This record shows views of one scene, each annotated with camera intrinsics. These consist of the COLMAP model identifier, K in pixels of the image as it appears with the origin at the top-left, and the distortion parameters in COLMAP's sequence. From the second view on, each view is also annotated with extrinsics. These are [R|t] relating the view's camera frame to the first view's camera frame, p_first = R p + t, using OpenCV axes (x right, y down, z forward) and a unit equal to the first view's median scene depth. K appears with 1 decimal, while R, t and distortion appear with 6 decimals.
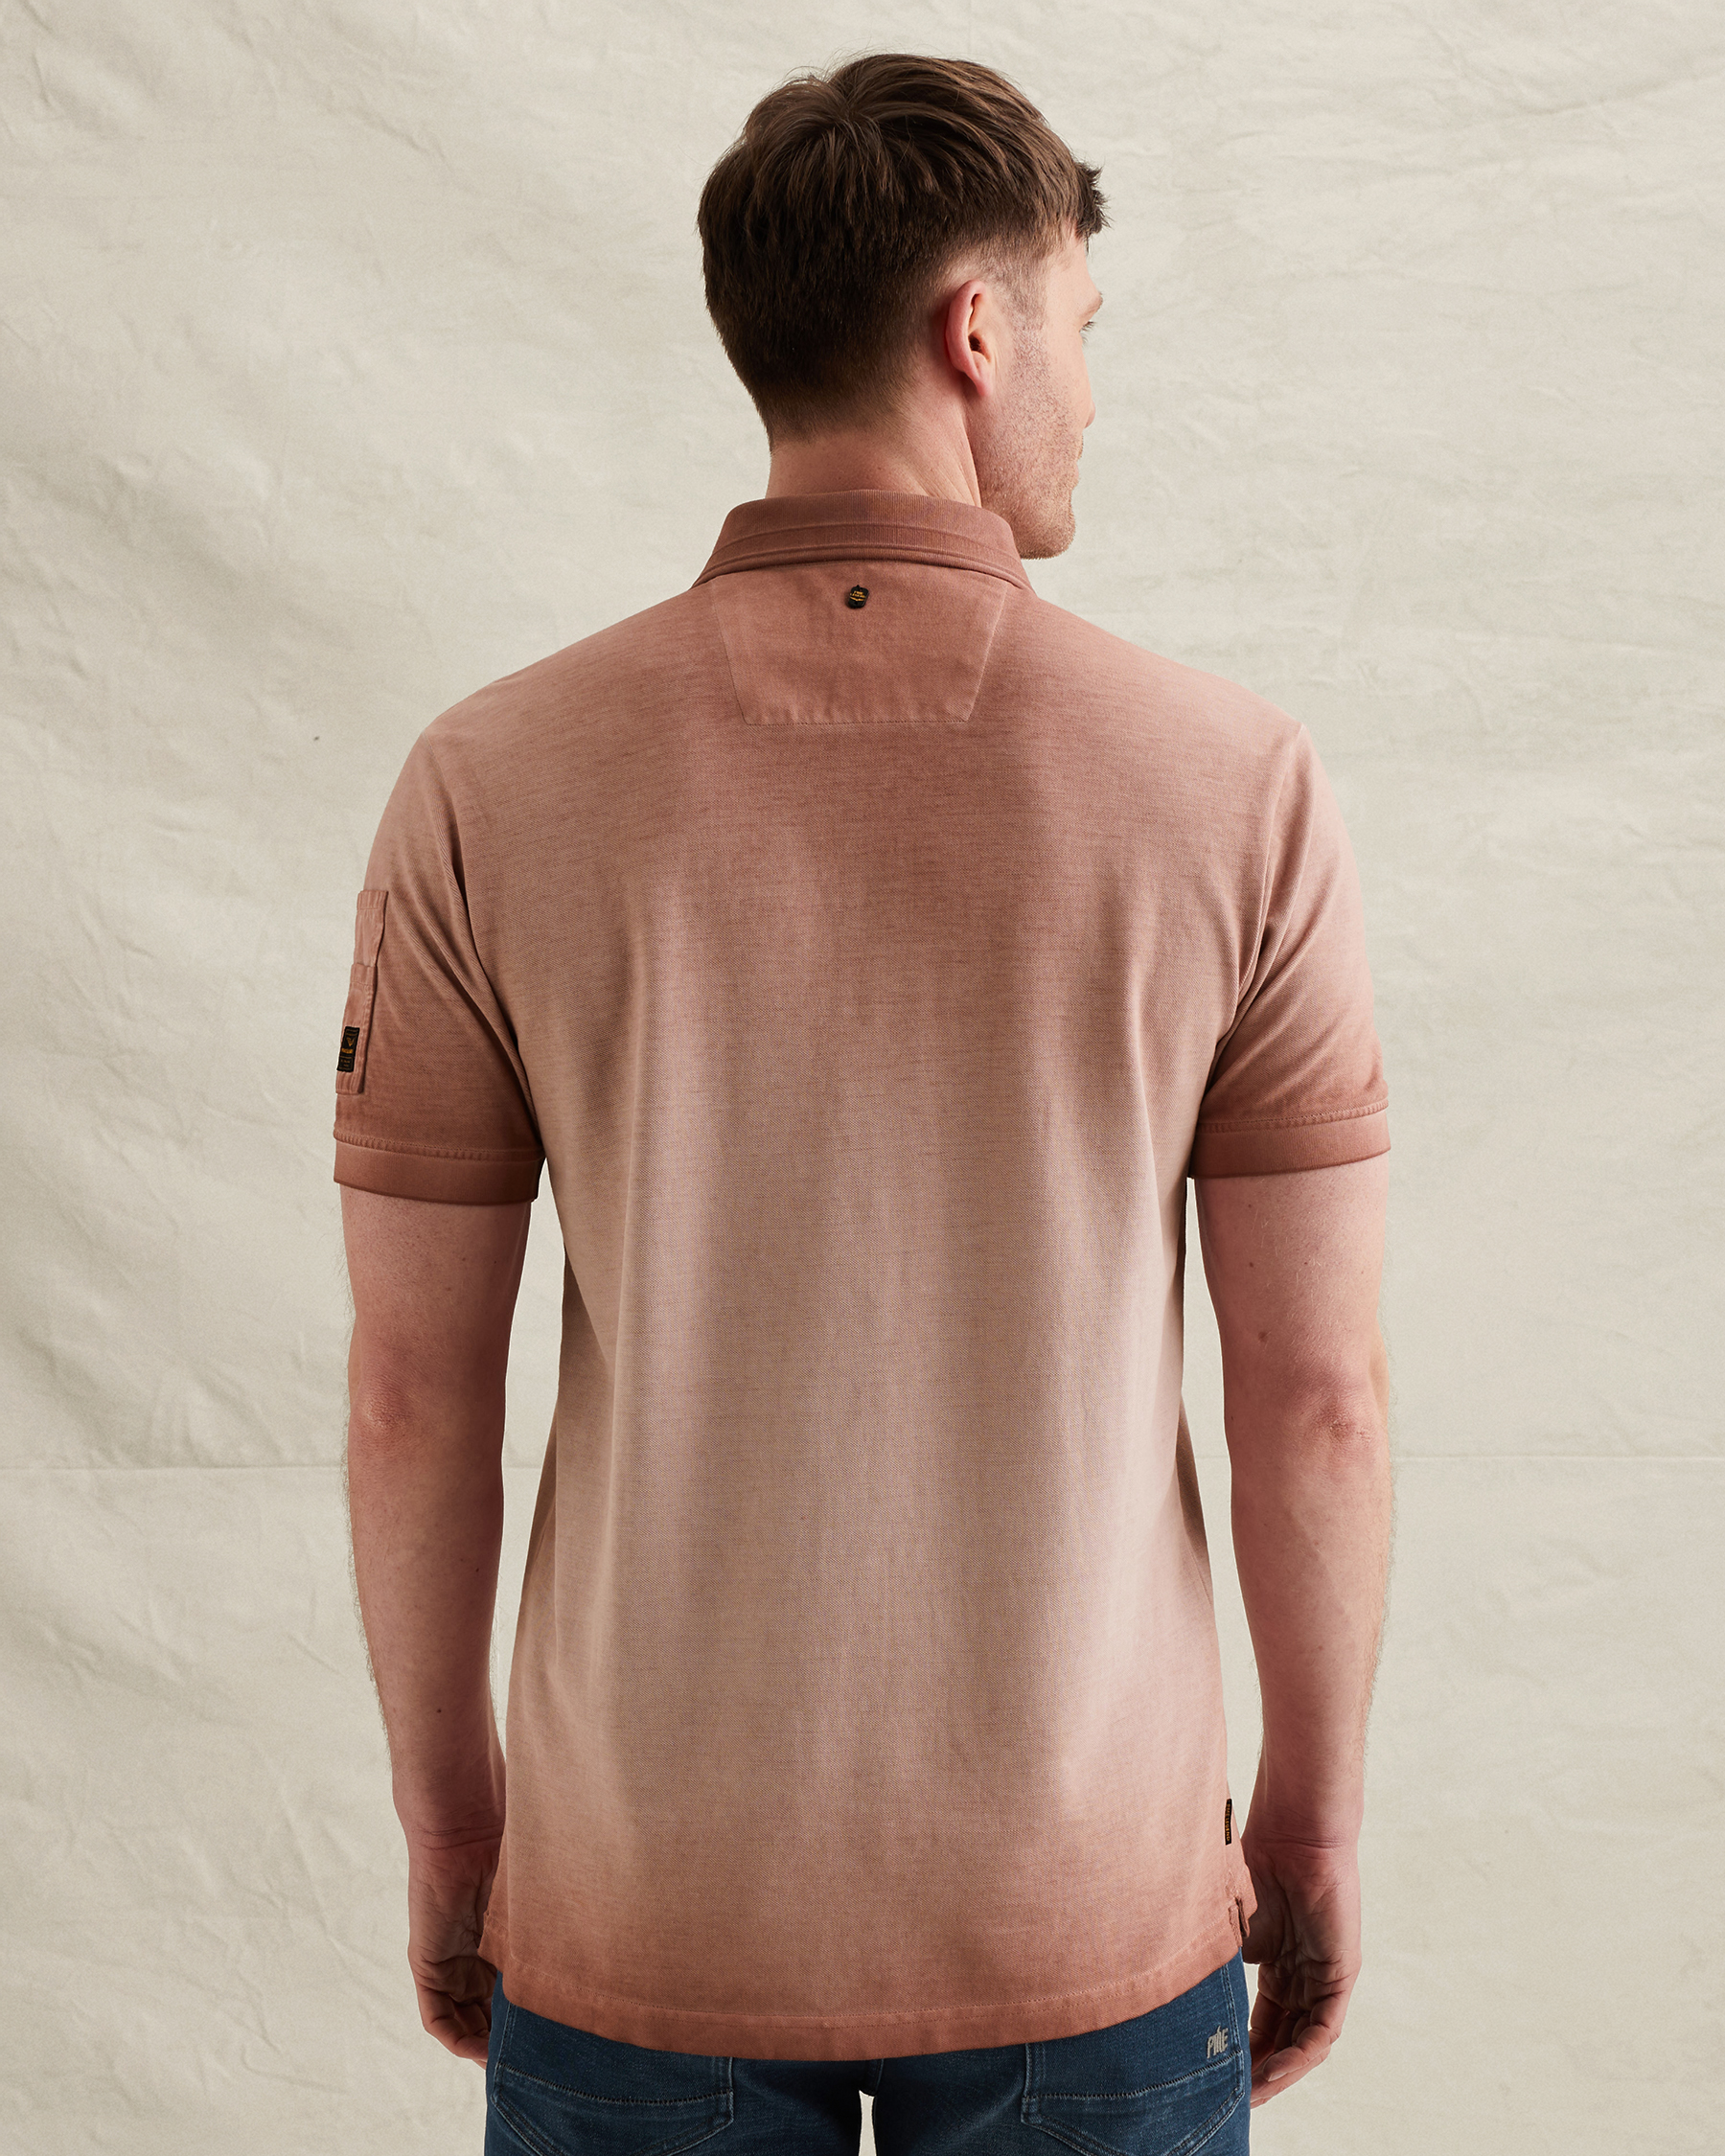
lens RADIAL K [[3370.5, 0, 862.5], [0, 3370.5, 1078.0], [0, 0, 1]] dist [0.028090, 0.205742]
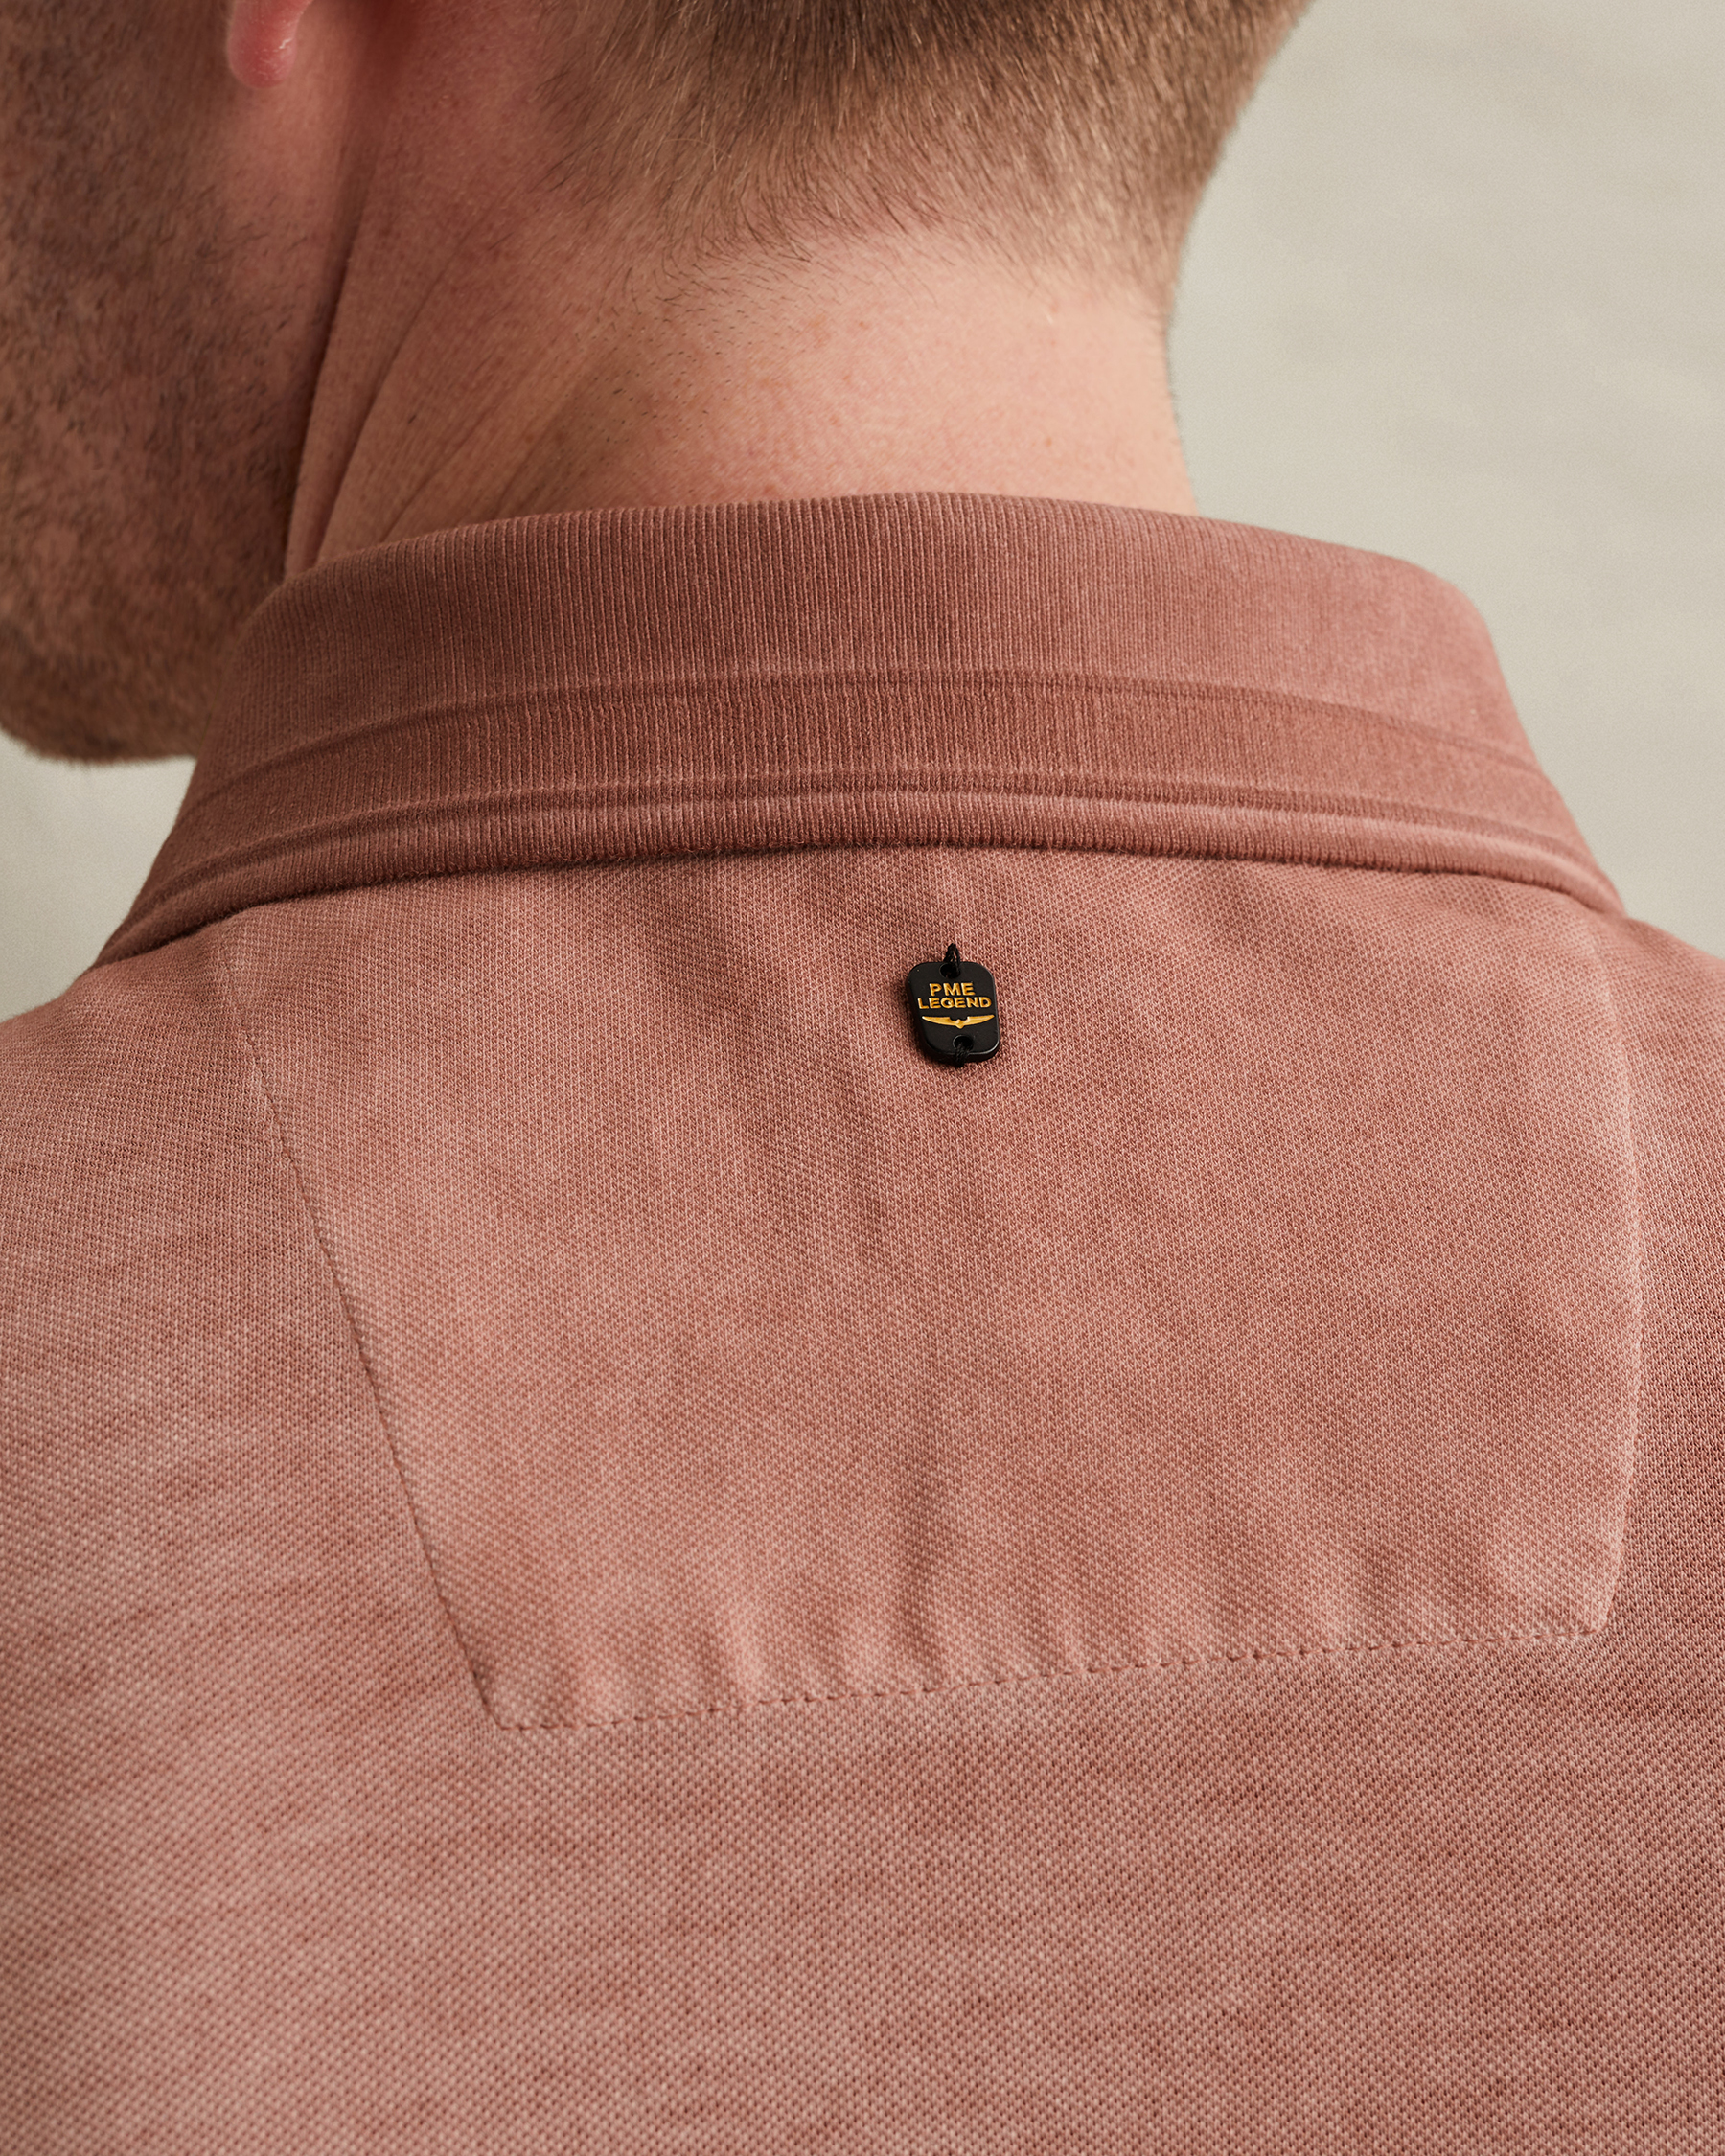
lens RADIAL K [[3370.5, 0, 862.5], [0, 3370.5, 1078.0], [0, 0, 1]] dist [0.028090, 0.205742]
pose [[0.986238, -0.050152, 0.157541, -0.042396], [0.055531, 0.998008, -0.029927, -0.134759], [-0.155726, 0.038264, 0.987059, 0.805480]]
